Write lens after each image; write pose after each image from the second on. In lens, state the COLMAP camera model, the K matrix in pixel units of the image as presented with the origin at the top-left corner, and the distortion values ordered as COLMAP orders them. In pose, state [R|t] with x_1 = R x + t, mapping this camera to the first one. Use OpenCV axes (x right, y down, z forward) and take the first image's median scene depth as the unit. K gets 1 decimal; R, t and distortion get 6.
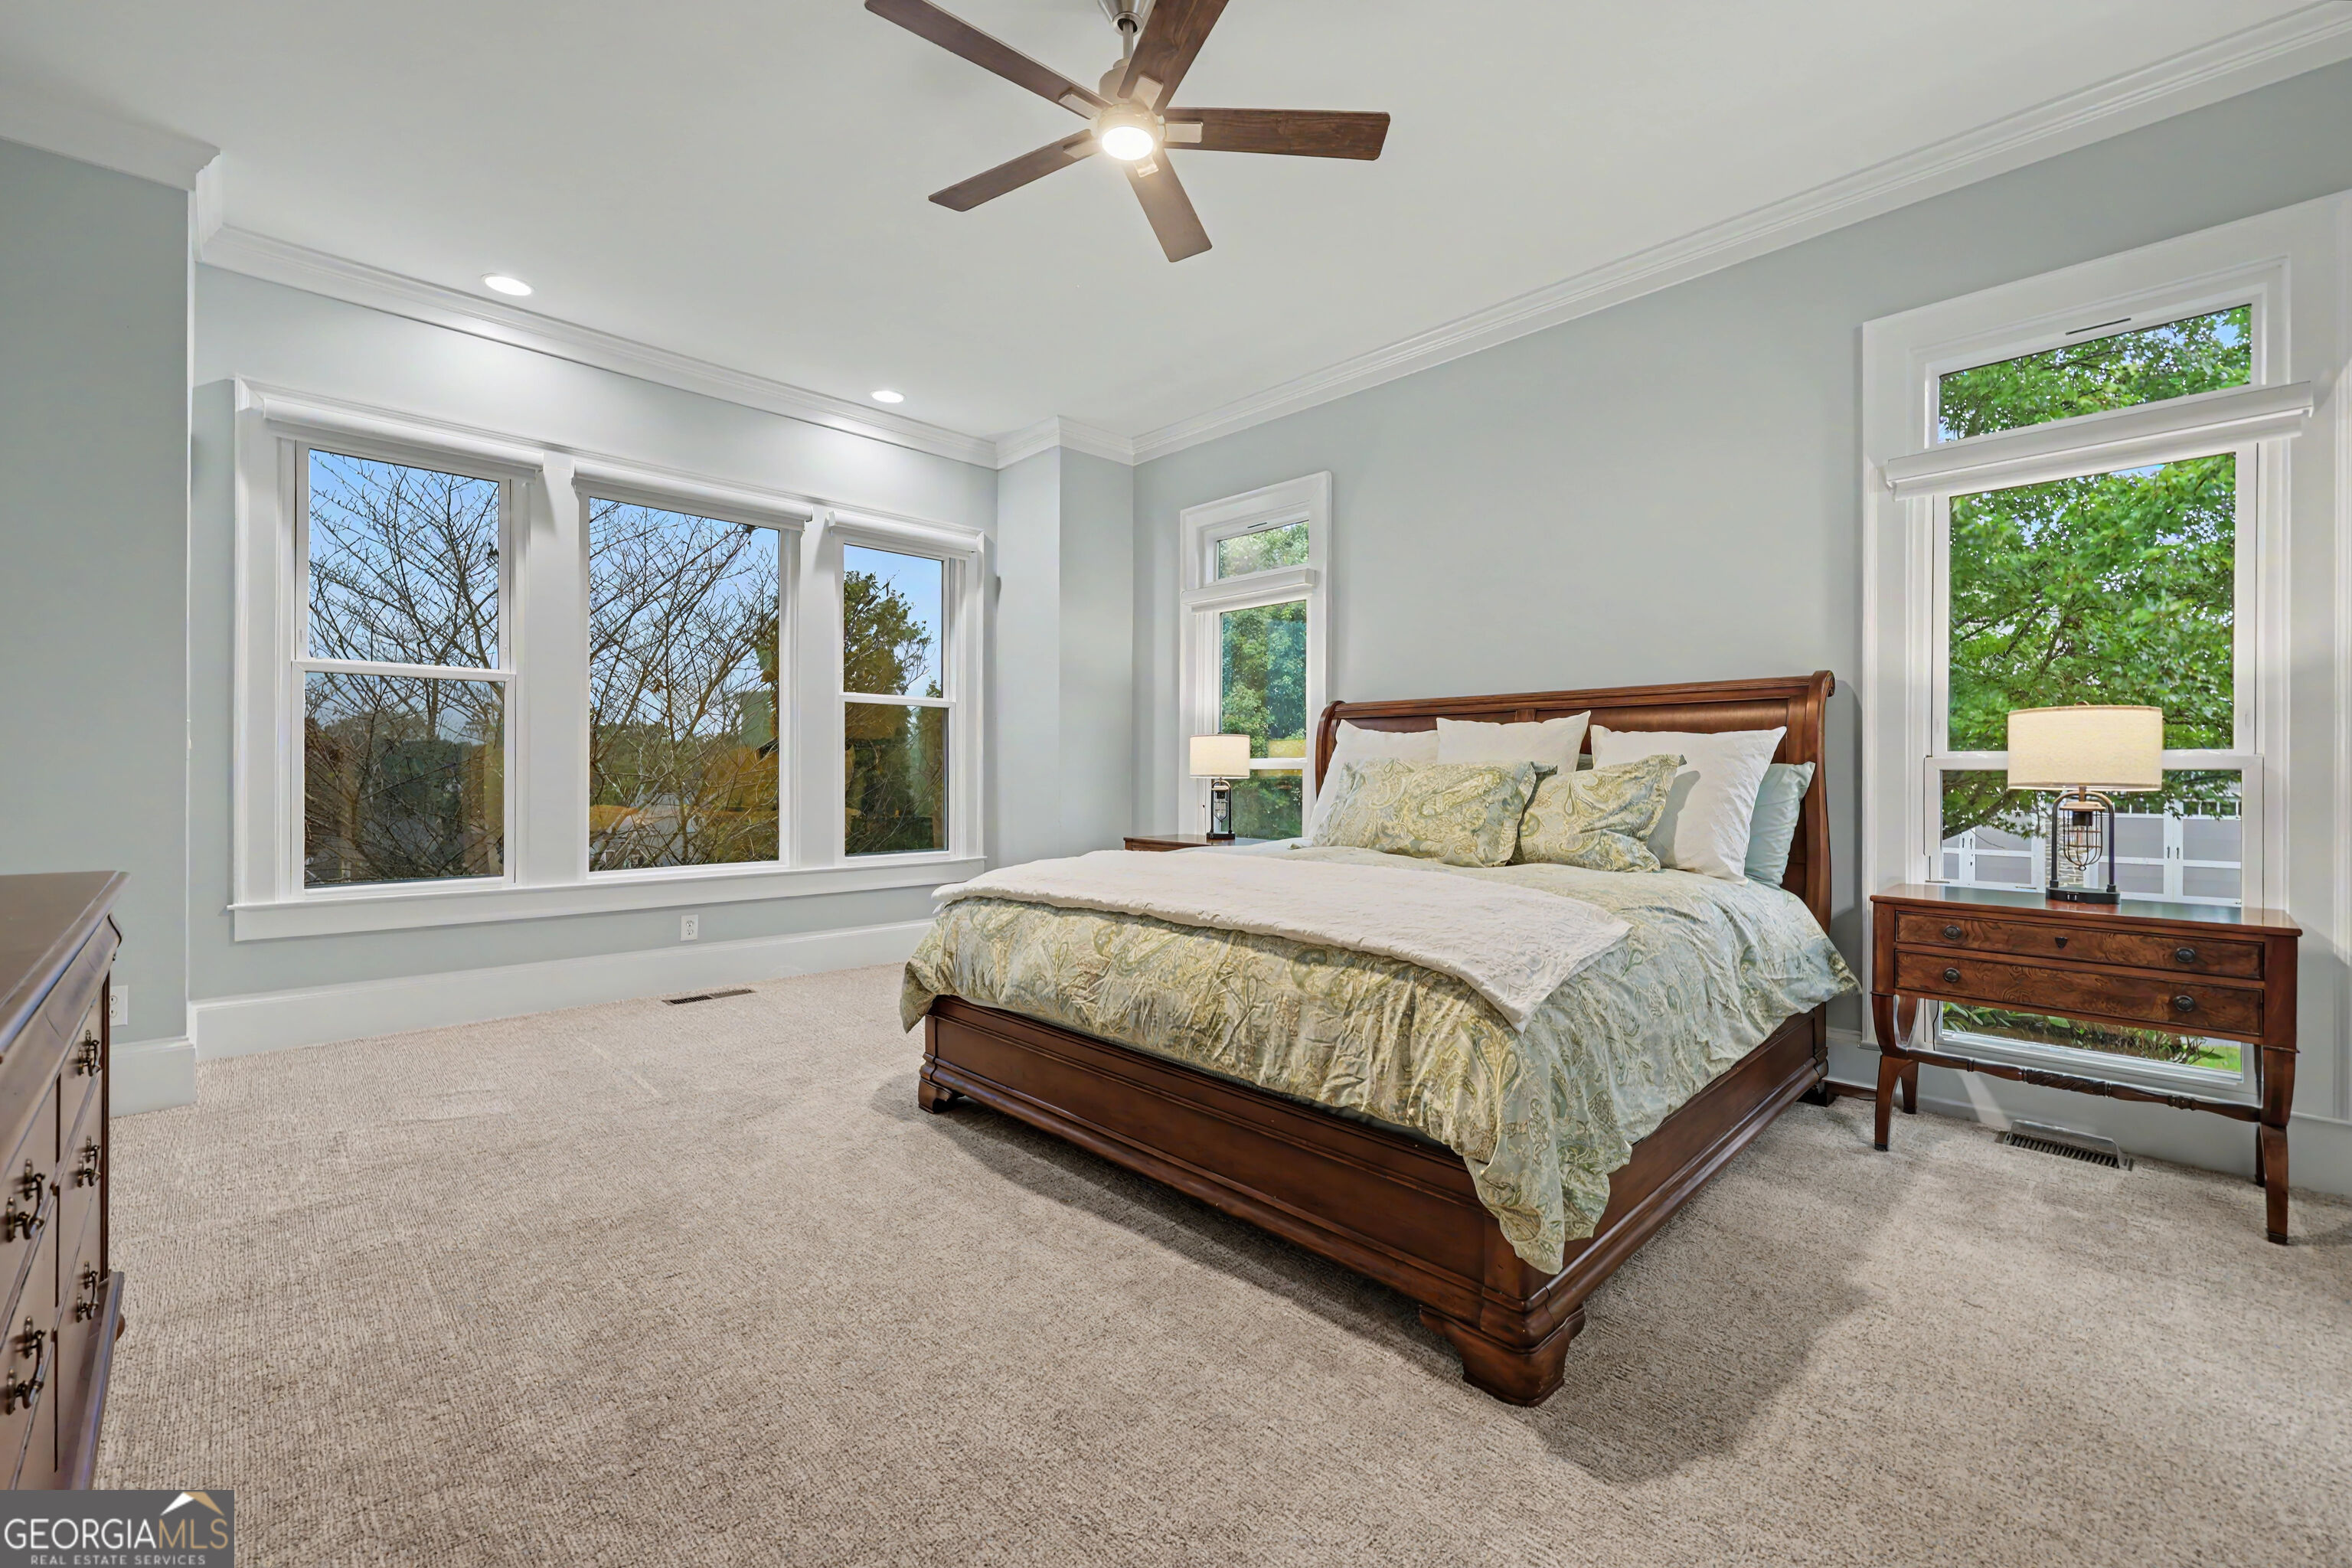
lens RADIAL K [[977.1, 0, 1182.0], [0, 977.1, 776.7], [0, 0, 1]] dist [0.000652, 0.000255]
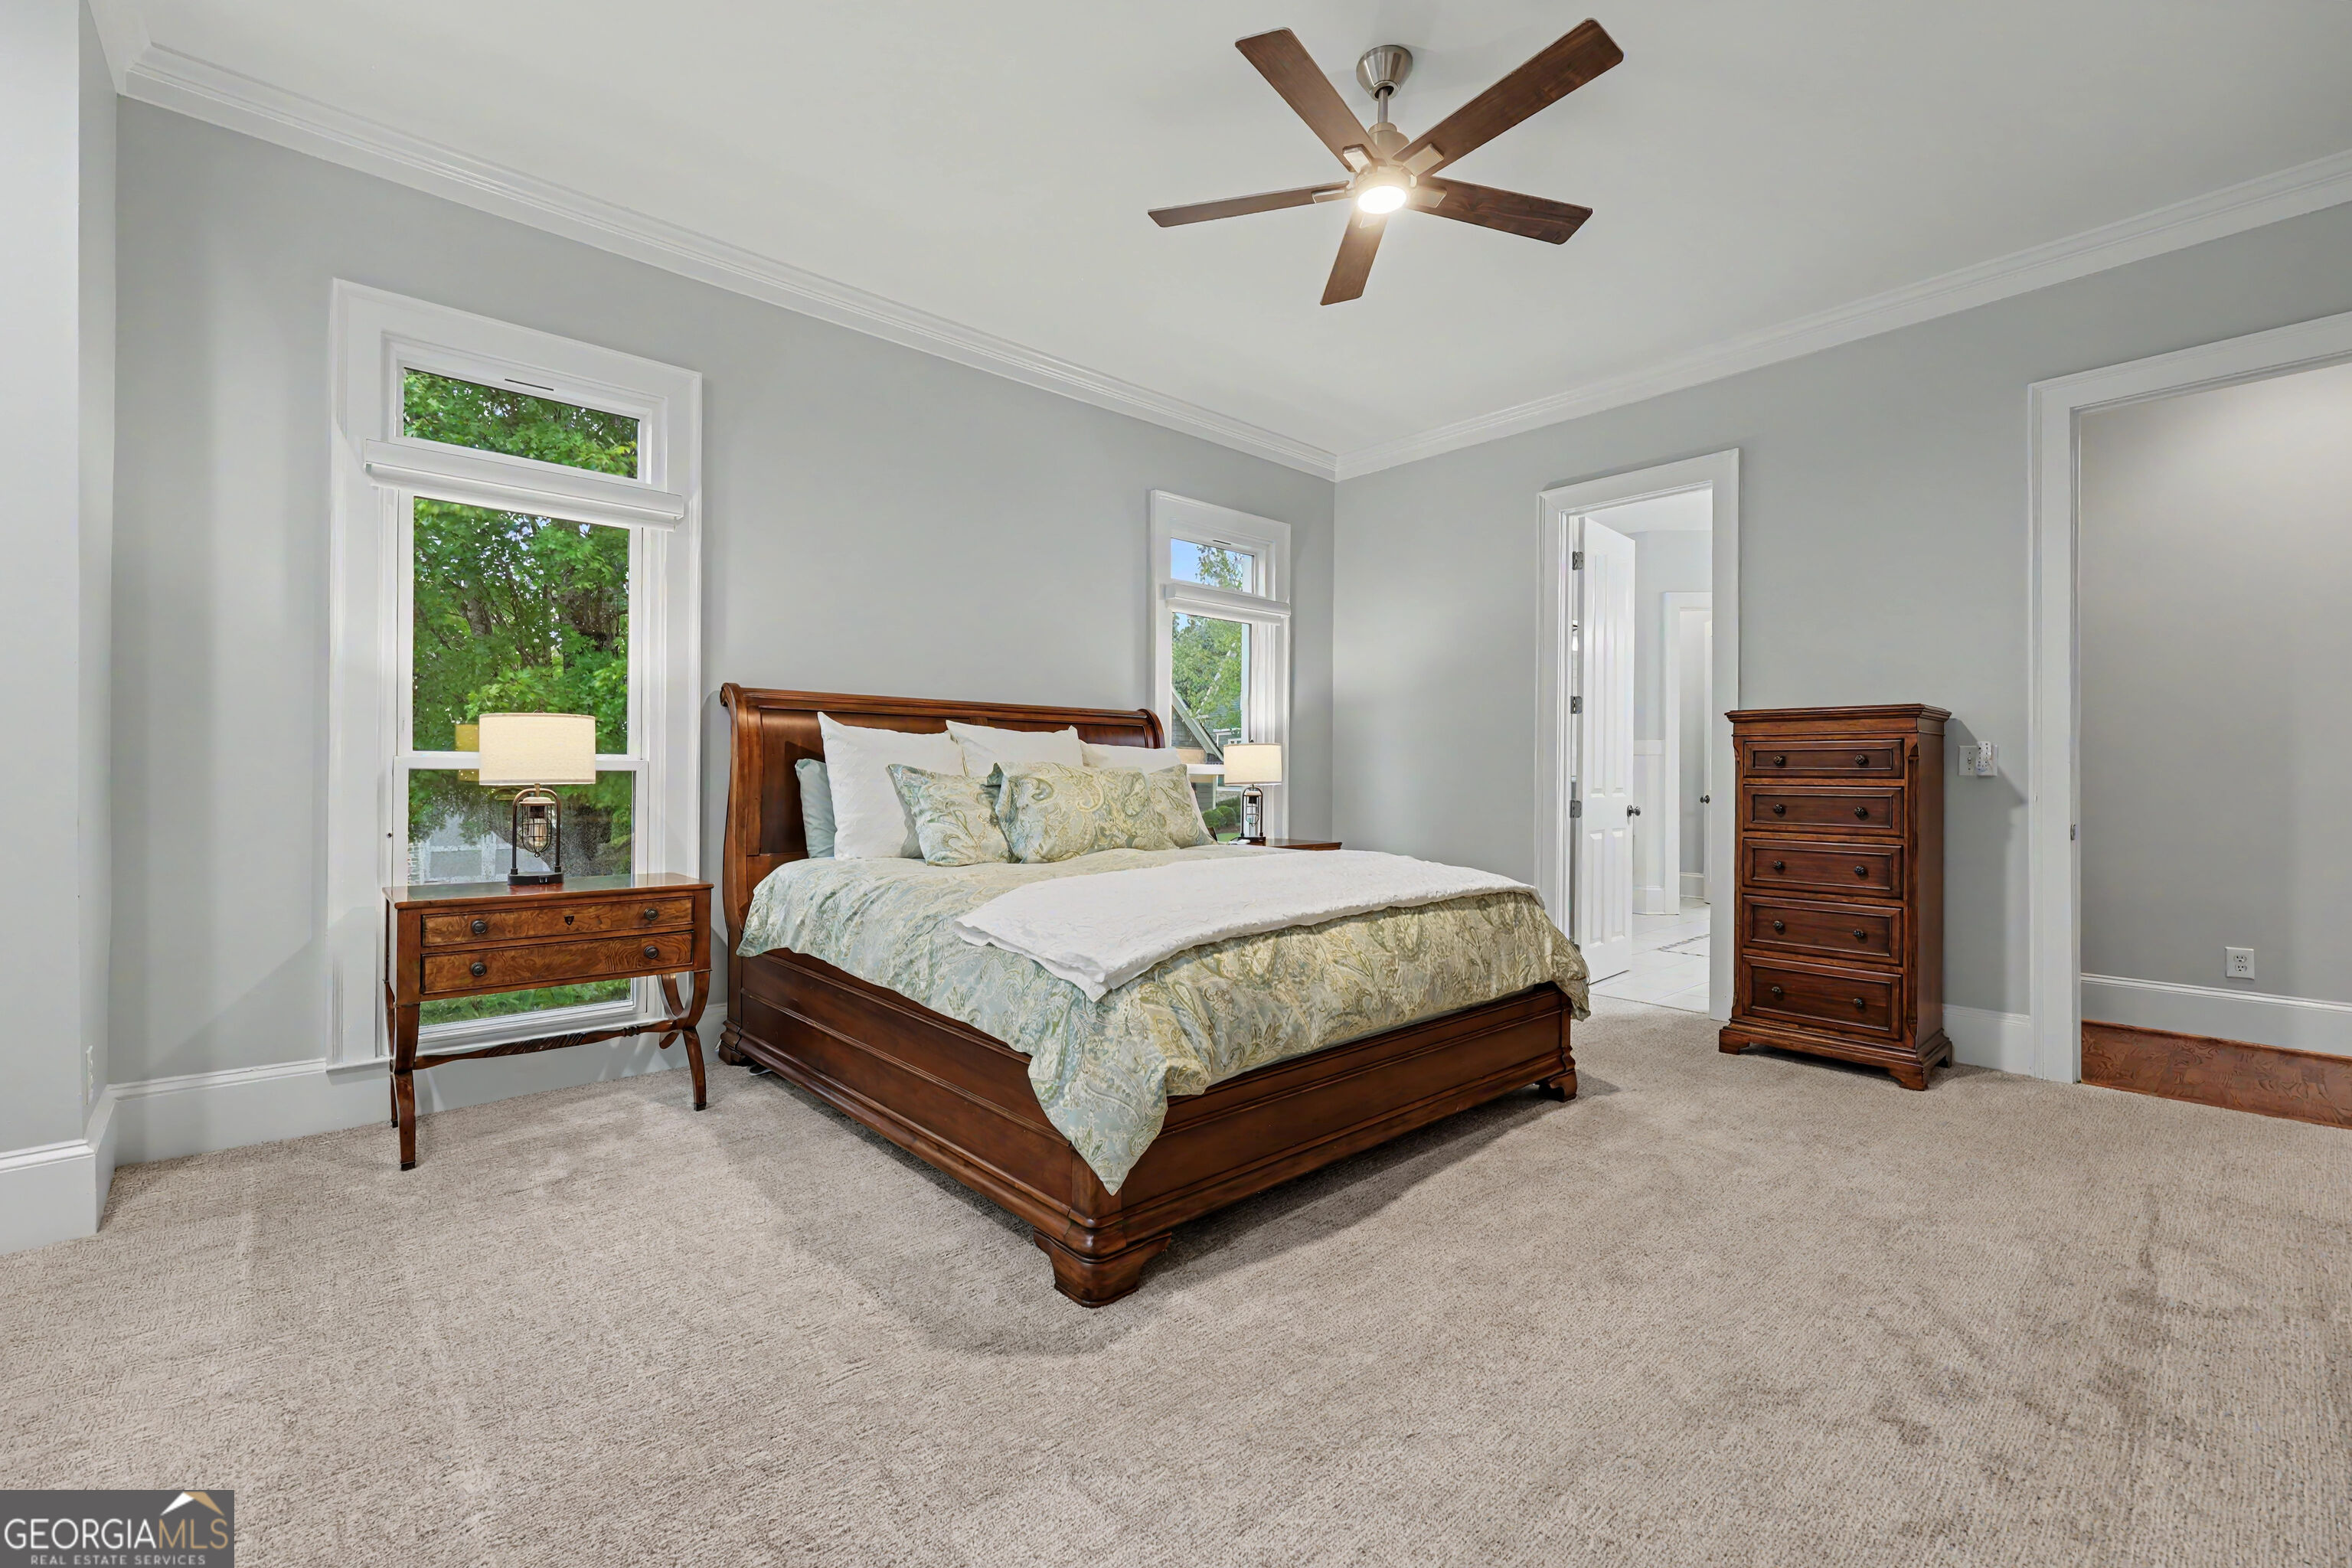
lens RADIAL K [[977.1, 0, 1182.0], [0, 977.1, 776.7], [0, 0, 1]] dist [0.000652, 0.000255]
pose [[0.037249, -0.001028, 0.999305, -0.227477], [-0.001736, 0.999998, 0.001093, -0.001717], [-0.999305, -0.001775, 0.037247, 0.233469]]
